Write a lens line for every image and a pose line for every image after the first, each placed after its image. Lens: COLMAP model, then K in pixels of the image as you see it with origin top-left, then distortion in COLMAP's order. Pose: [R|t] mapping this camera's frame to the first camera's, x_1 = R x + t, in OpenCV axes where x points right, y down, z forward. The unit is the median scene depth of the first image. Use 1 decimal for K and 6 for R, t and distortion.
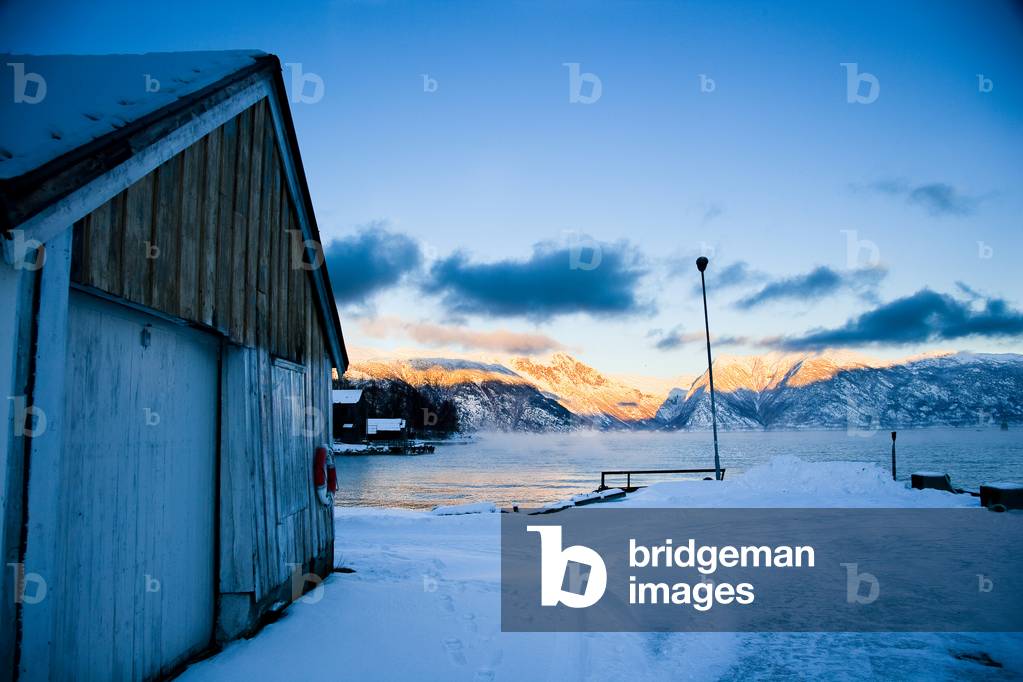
lens RADIAL K [[2395.8, 0, 511.5], [0, 2395.8, 341.0], [0, 0, 1]] dist [0.104272, 0.790672]
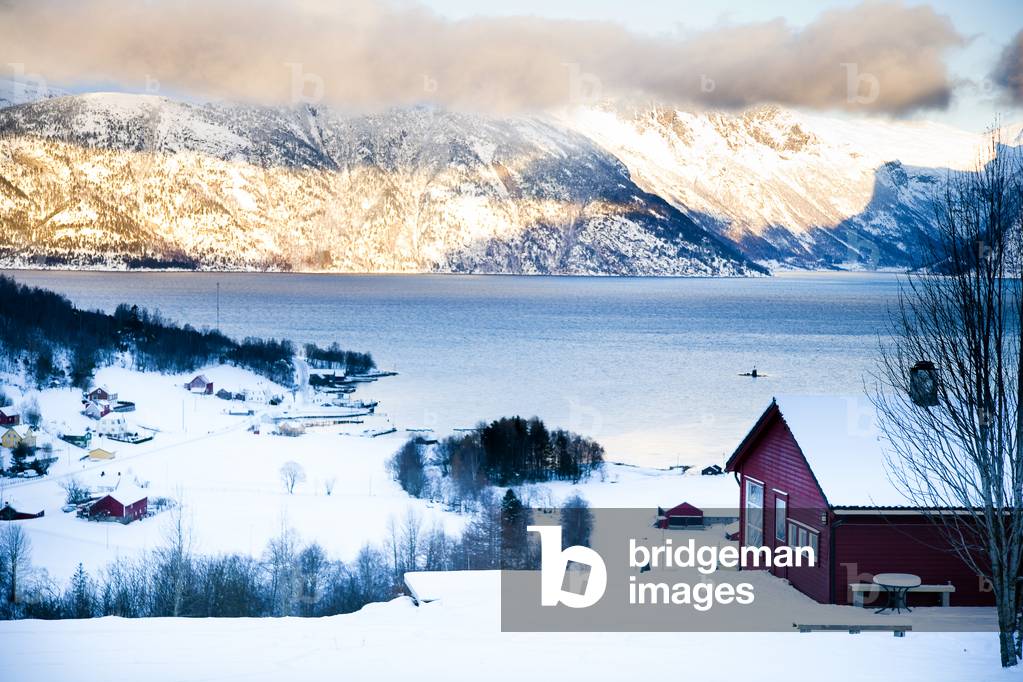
lens RADIAL K [[2395.8, 0, 511.5], [0, 2395.8, 341.0], [0, 0, 1]] dist [0.104272, 0.790672]
pose [[0.999636, 0.020638, 0.017401, -0.015881], [-0.021462, 0.998589, 0.048574, 0.029724], [-0.016374, -0.048930, 0.998668, 0.561102]]
